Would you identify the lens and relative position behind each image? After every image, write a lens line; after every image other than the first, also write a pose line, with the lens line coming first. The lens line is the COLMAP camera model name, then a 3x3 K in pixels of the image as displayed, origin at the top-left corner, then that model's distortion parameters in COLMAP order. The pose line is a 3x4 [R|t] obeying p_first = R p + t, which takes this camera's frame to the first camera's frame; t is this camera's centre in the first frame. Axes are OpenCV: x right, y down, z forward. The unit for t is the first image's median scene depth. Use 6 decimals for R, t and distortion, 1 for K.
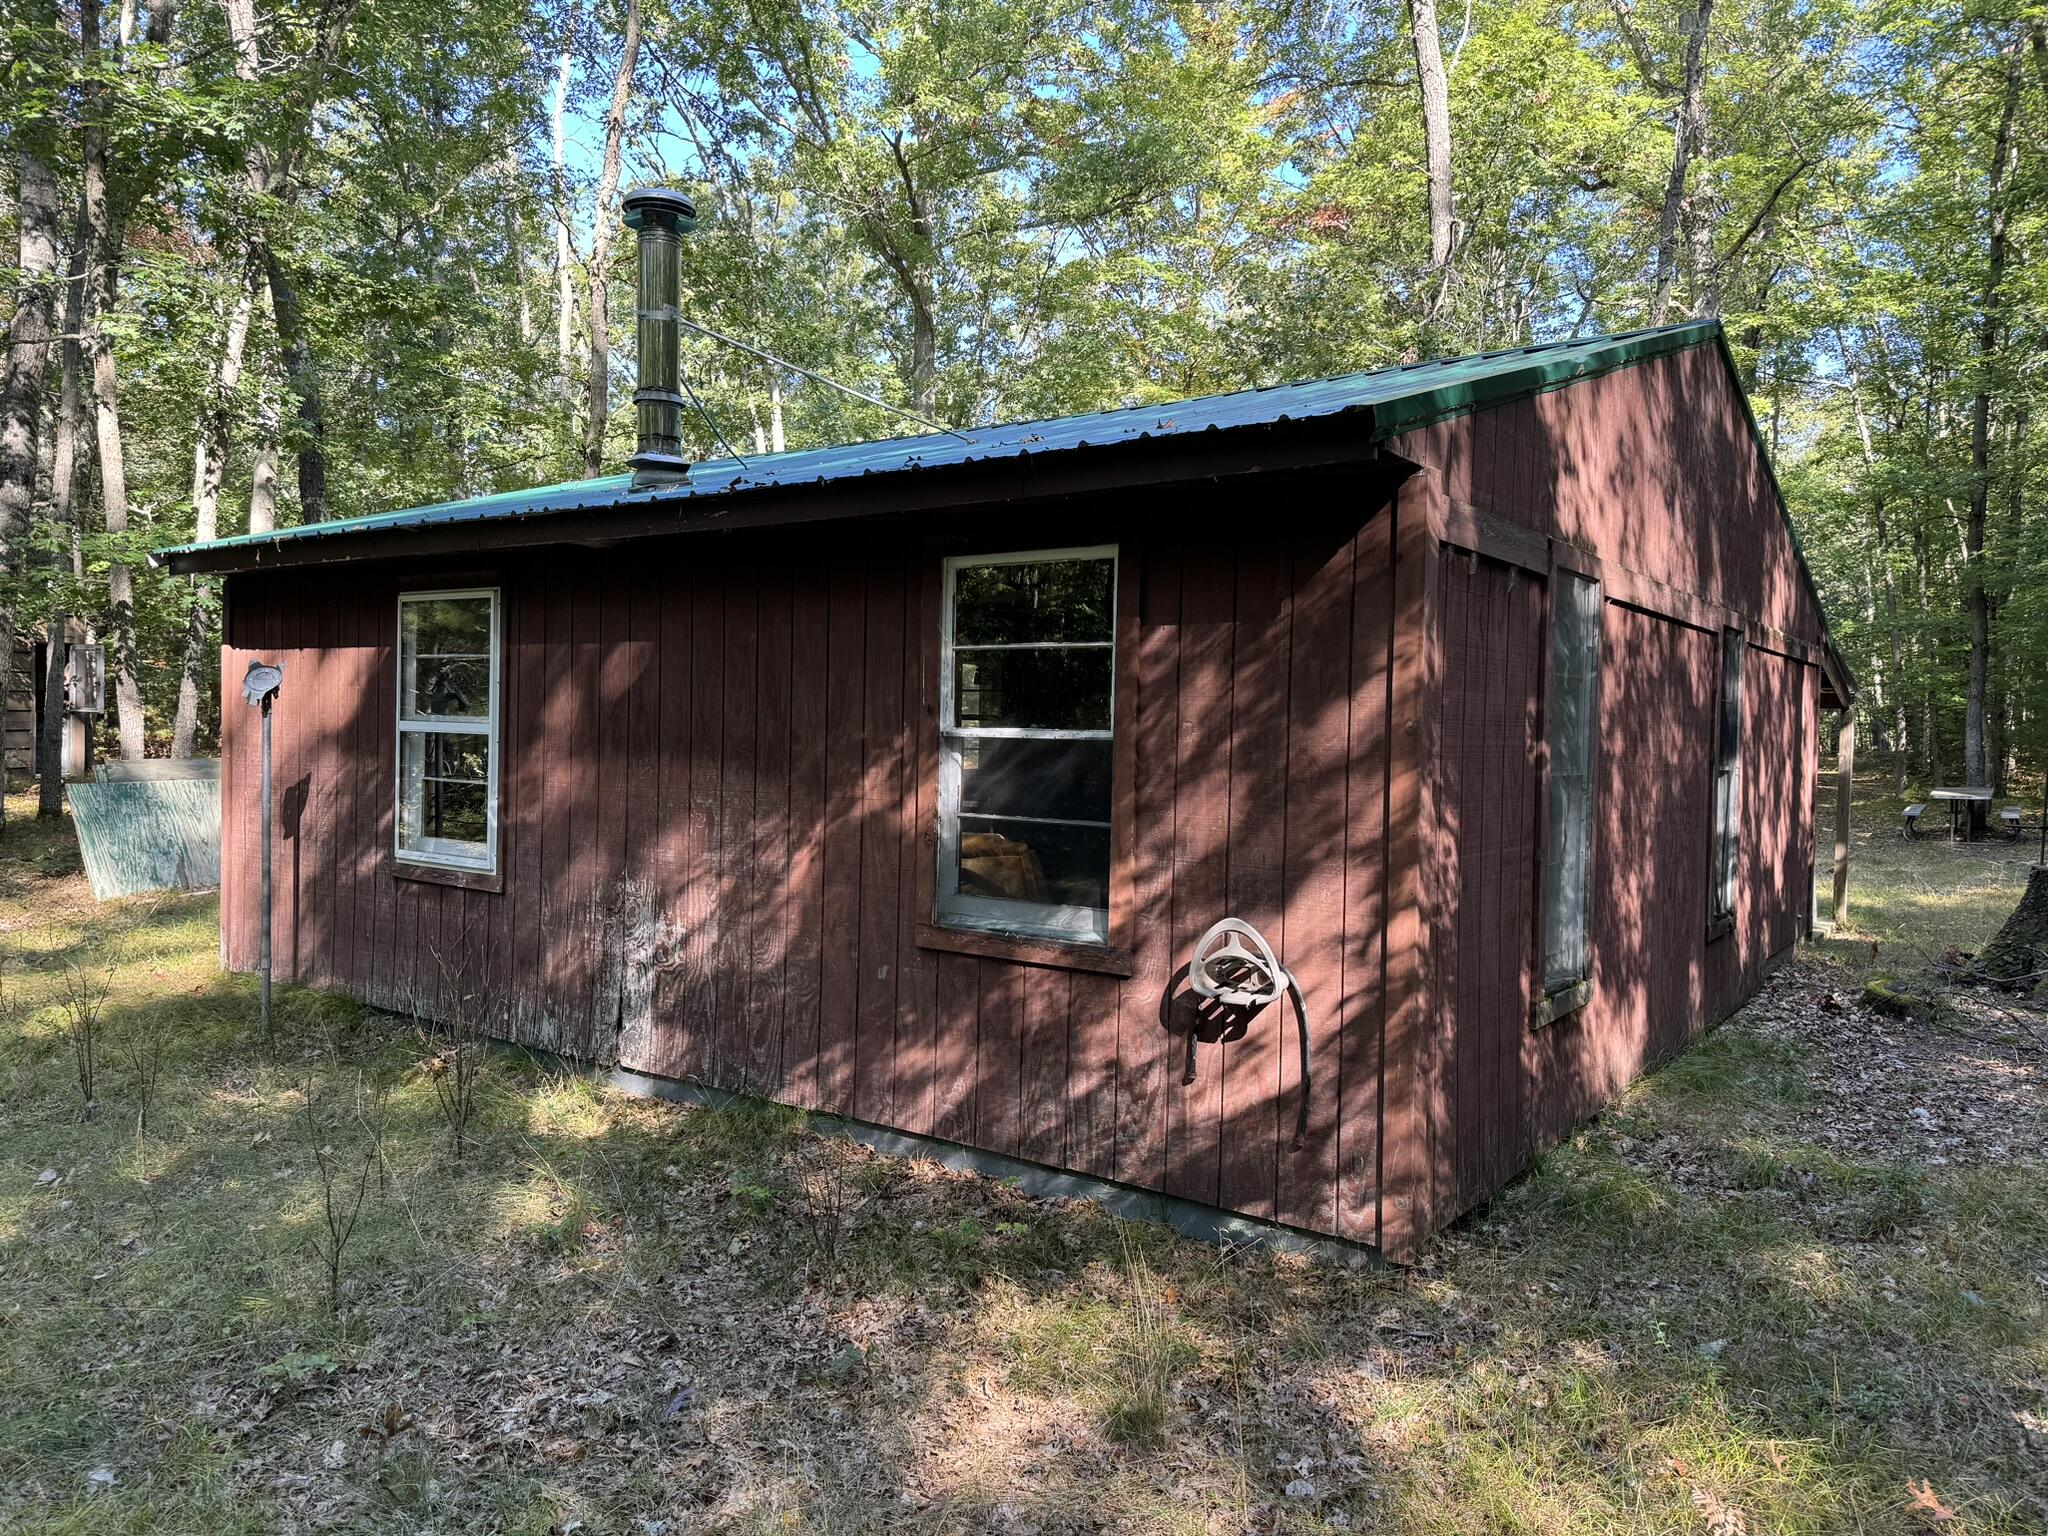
lens RADIAL K [[1434.1, 0, 1009.3], [0, 1434.1, 772.3], [0, 0, 1]] dist [0.073712, -0.122468]
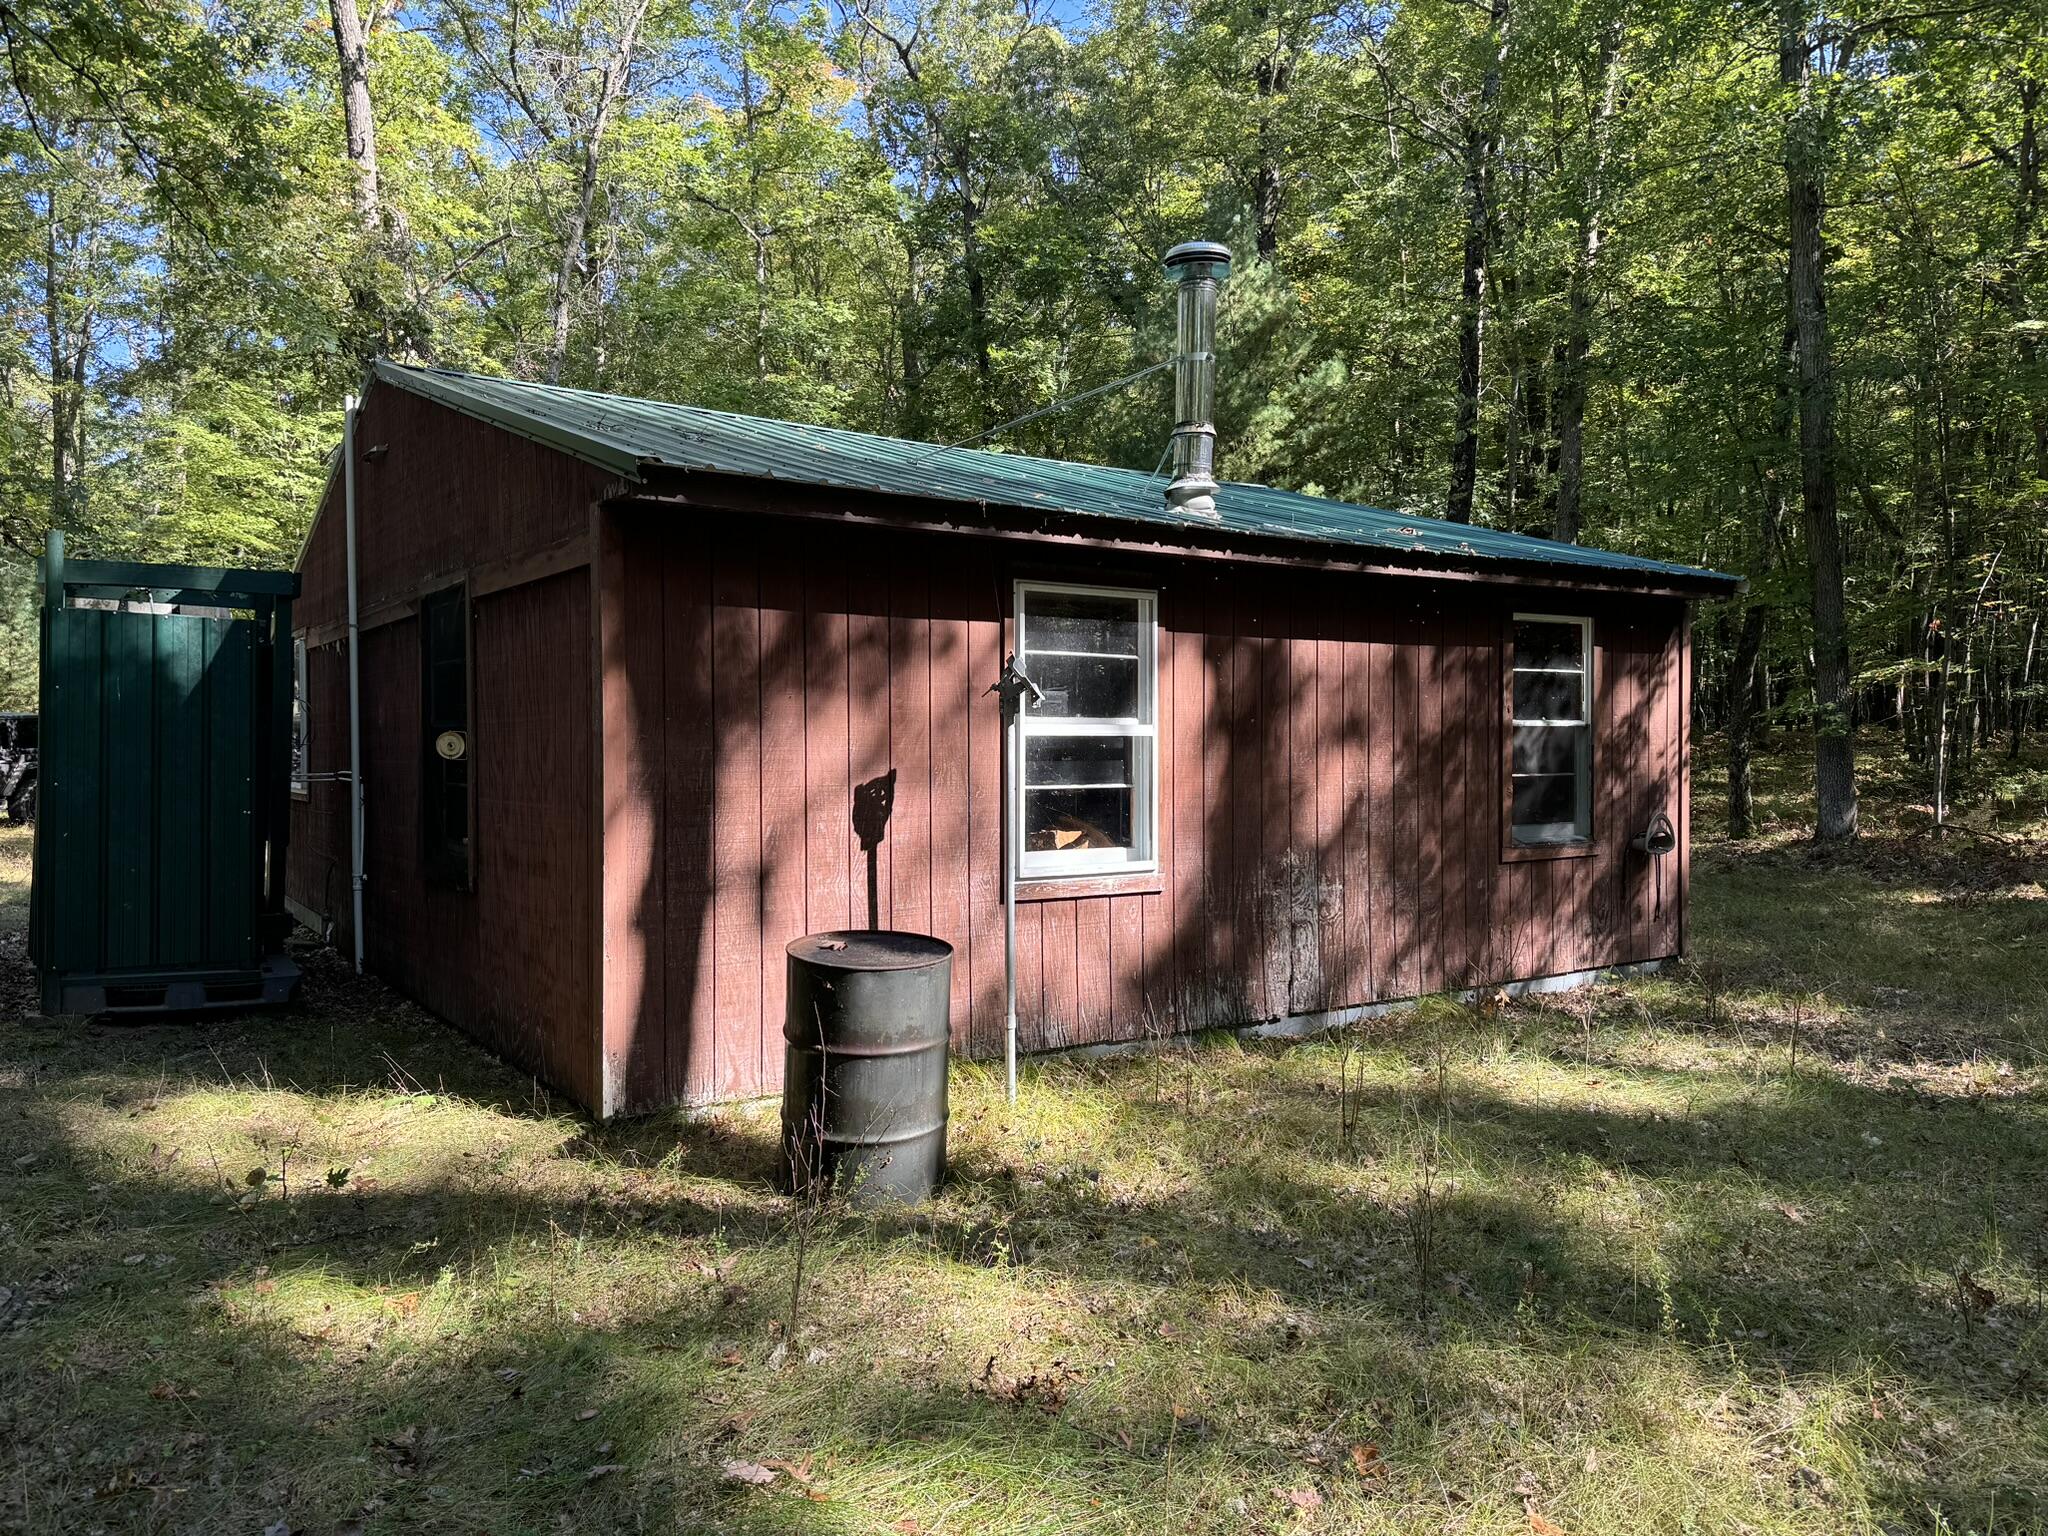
lens RADIAL K [[1437.8, 0, 1021.2], [0, 1437.8, 780.4], [0, 0, 1]] dist [0.030801, -0.031421]
pose [[0.337829, -0.058195, 0.939407, -1.585802], [0.037138, 0.998134, 0.048478, -0.056578], [-0.940475, 0.018510, 0.339359, 0.890036]]
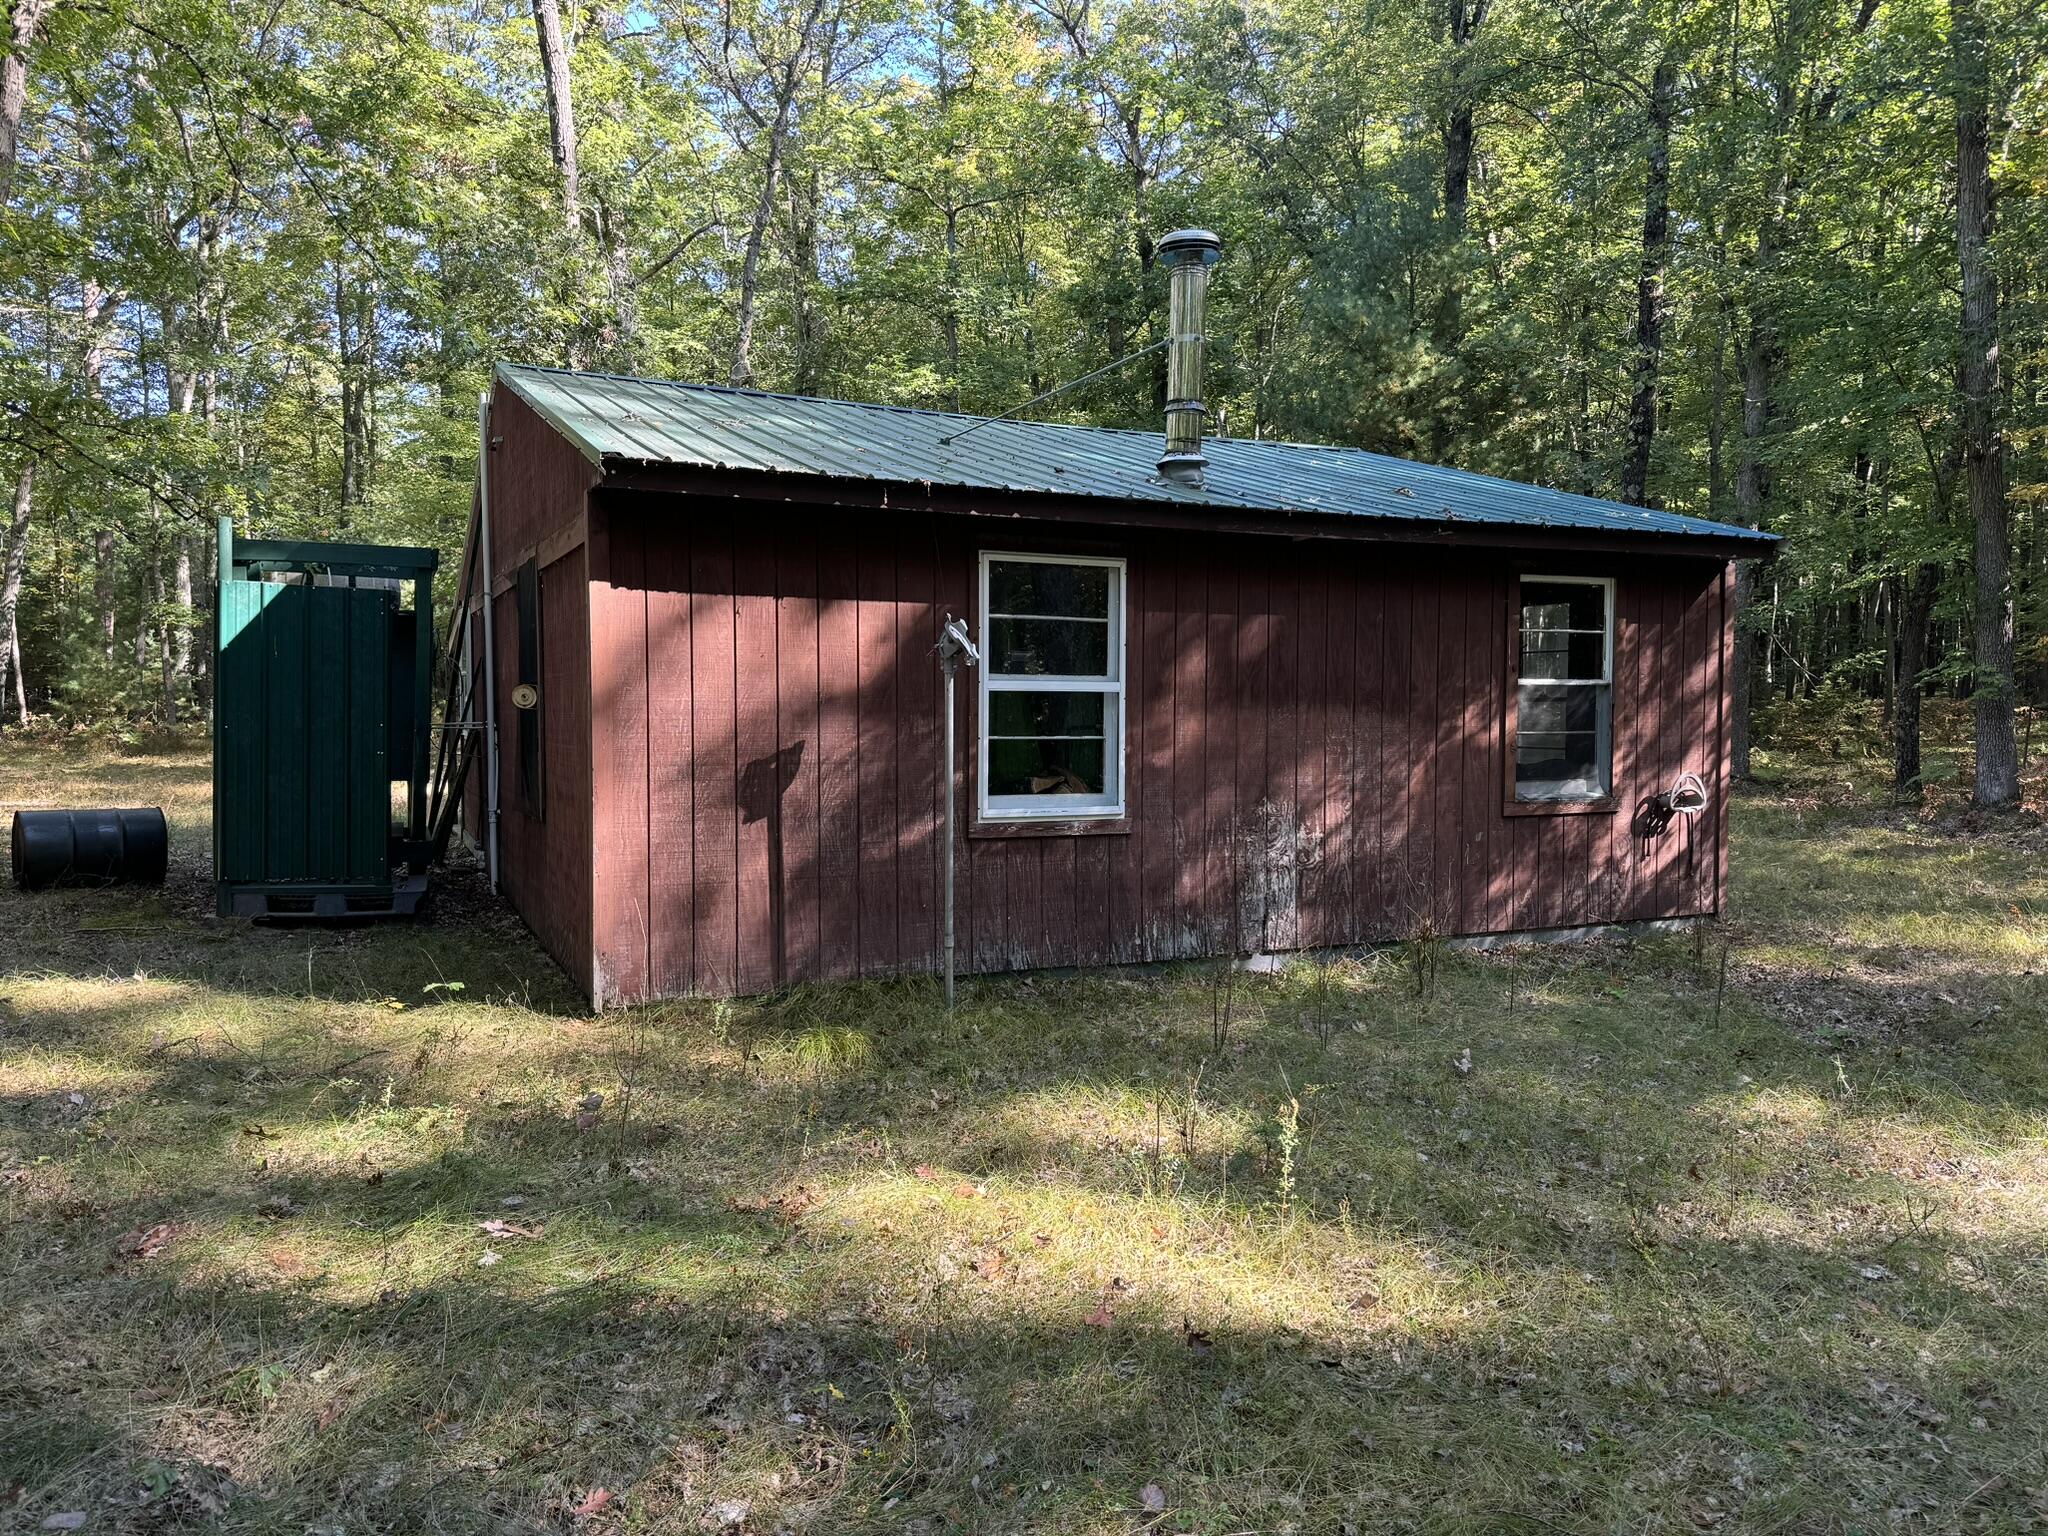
lens RADIAL K [[1440.2, 0, 1023.3], [0, 1440.2, 757.1], [0, 0, 1]] dist [0.057268, -0.084280]
pose [[0.483486, -0.061660, 0.873178, -1.616422], [0.032309, 0.998093, 0.052591, -0.043234], [-0.874756, 0.002785, 0.484556, 0.634773]]
